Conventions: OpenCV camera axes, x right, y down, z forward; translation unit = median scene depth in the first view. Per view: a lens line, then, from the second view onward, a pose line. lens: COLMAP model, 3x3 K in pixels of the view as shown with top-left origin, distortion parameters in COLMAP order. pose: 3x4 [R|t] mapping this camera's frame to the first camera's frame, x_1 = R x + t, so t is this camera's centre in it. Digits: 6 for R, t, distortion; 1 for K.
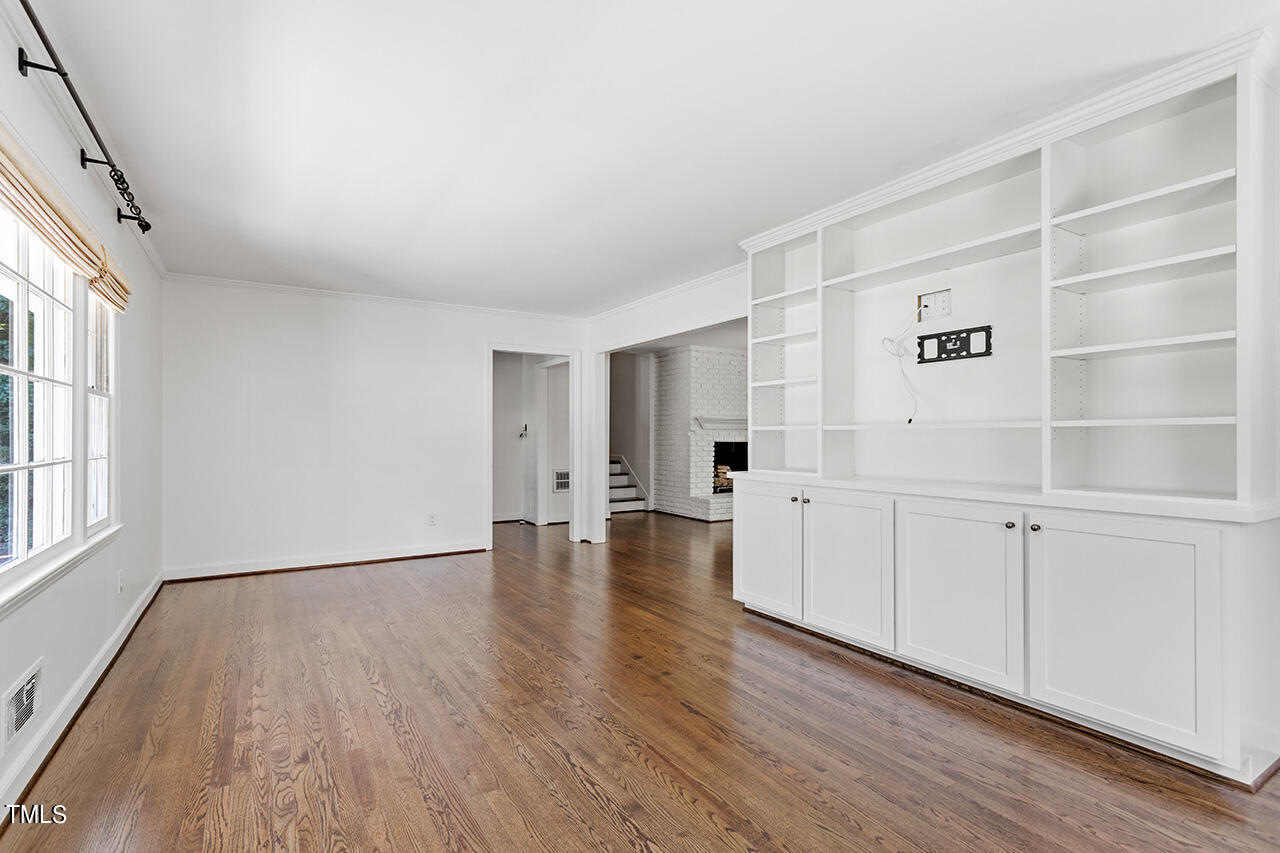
lens RADIAL K [[619.9, 0, 637.5], [0, 619.9, 430.2], [0, 0, 1]] dist [-0.000508, -0.000150]
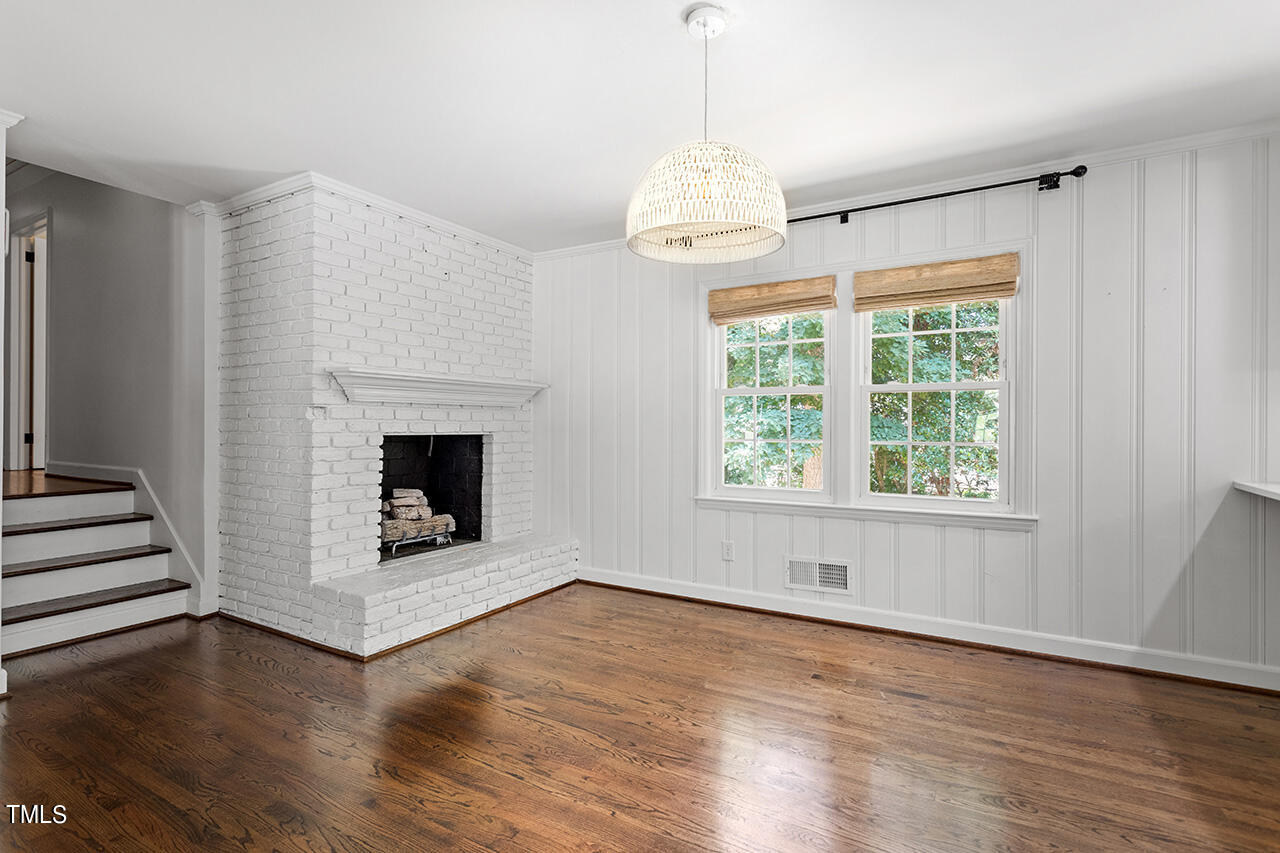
lens RADIAL K [[619.9, 0, 634.9], [0, 619.9, 422.4], [0, 0, 1]] dist [-0.000508, -0.000150]
pose [[0.888262, 0.002824, 0.459328, 0.084510], [-0.005587, 0.999974, 0.004656, 0.007466], [-0.459302, -0.006702, 0.888255, 0.569158]]
